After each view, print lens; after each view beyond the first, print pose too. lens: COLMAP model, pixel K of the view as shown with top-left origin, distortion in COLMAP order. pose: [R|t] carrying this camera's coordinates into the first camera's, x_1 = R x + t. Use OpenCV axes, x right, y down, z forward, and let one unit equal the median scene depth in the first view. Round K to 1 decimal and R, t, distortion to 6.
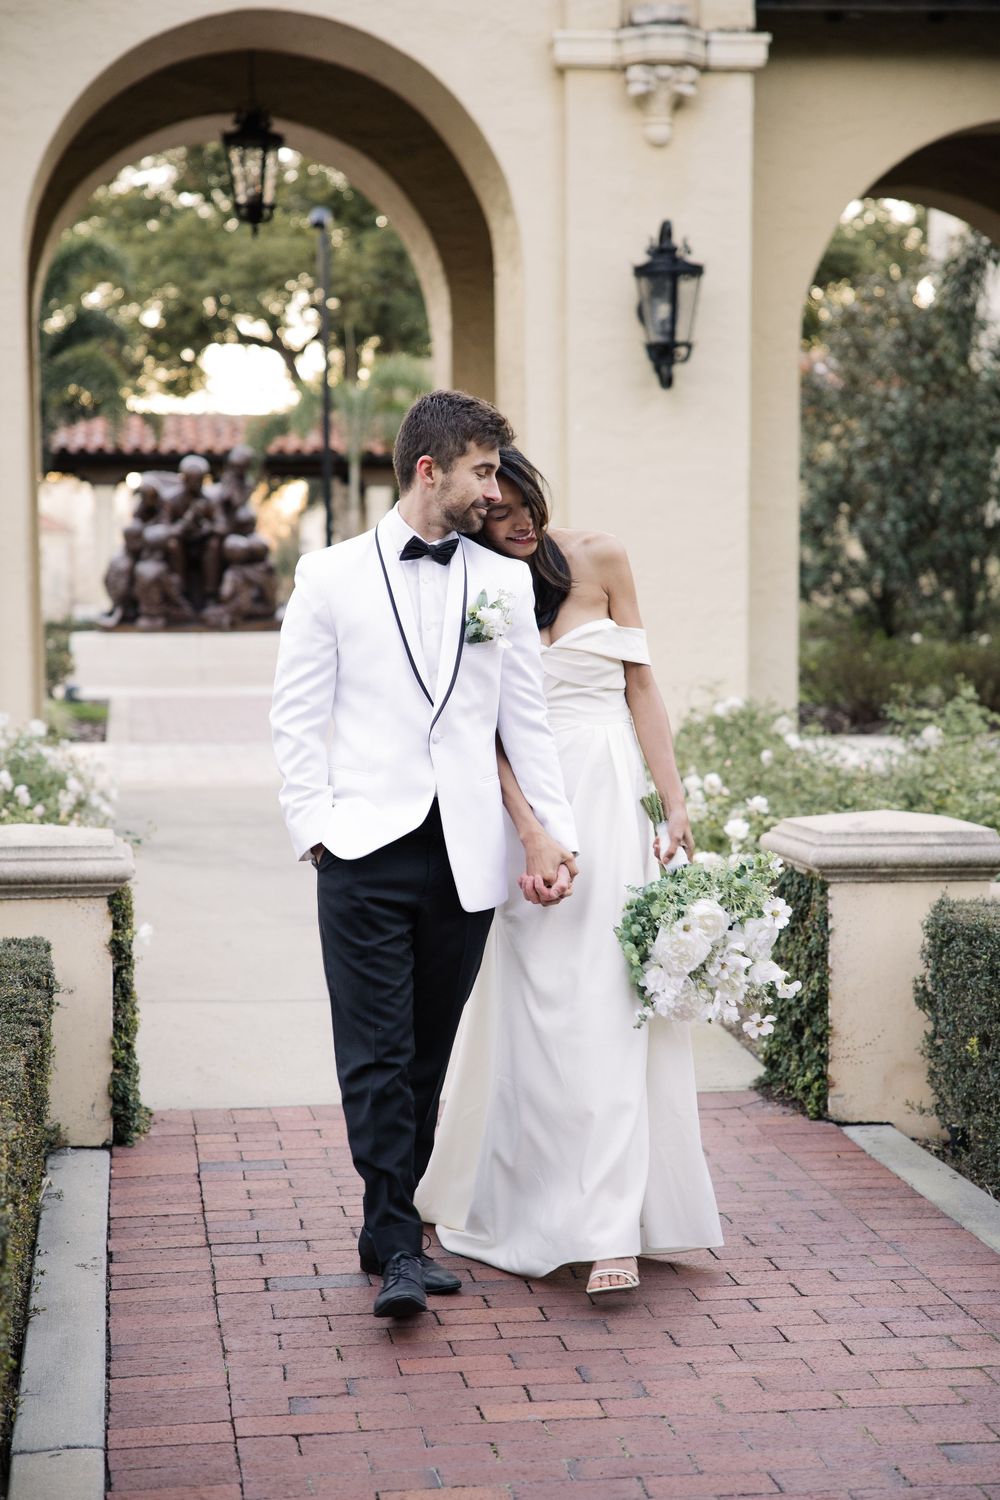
lens RADIAL K [[2849.8, 0, 500.0], [0, 2849.8, 750.0], [0, 0, 1]] dist [0.300848, -0.079731]
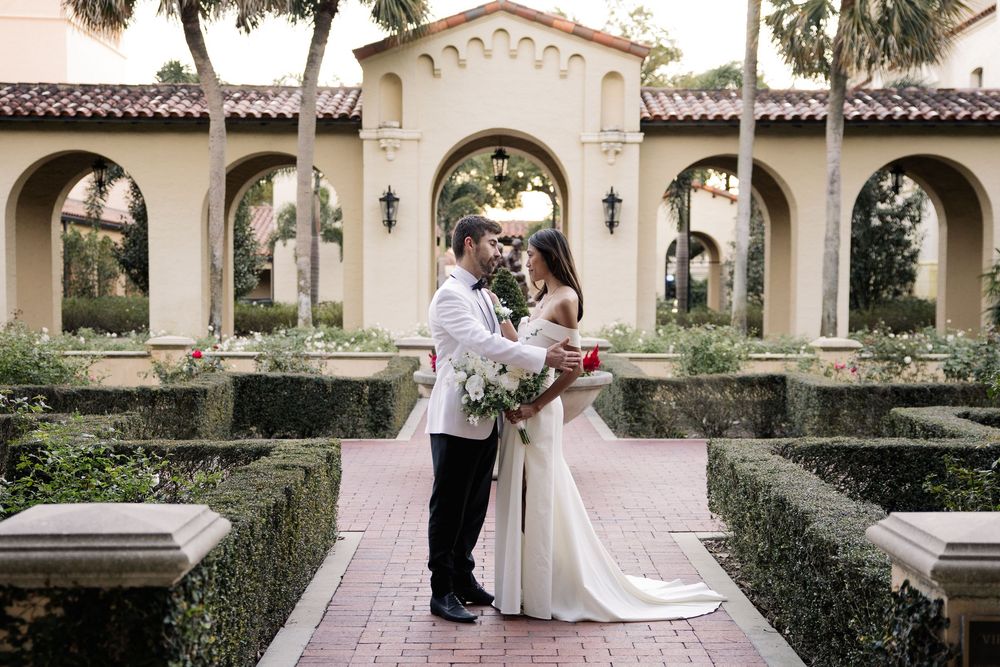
lens RADIAL K [[1299.3, 0, 502.3], [0, 1299.3, 376.1], [0, 0, 1]] dist [0.045316, 0.021627]
pose [[0.992679, 0.017880, -0.119451, 0.114505], [-0.016871, 0.999813, 0.009447, 0.031132], [0.119597, -0.007363, 0.992795, -0.556341]]
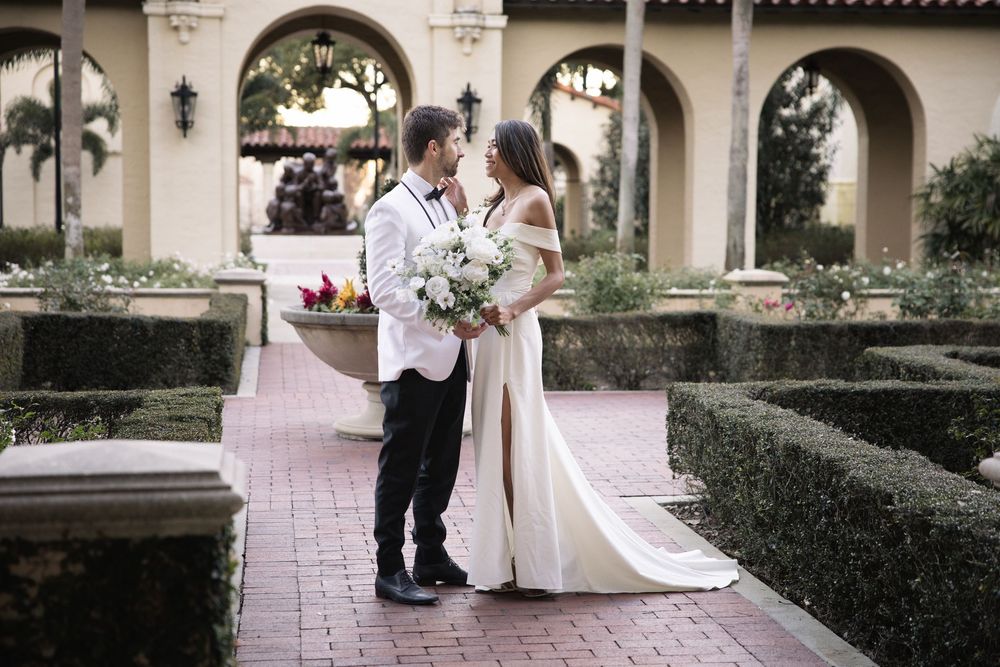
lens RADIAL K [[1641.3, 0, 500.0], [0, 1641.3, 333.5], [0, 0, 1]] dist [0.176713, 0.053479]
pose [[0.999910, 0.013101, 0.002773, 0.084209], [-0.013136, 0.999831, 0.012851, 0.035809], [-0.002605, -0.012886, 0.999914, -0.572329]]
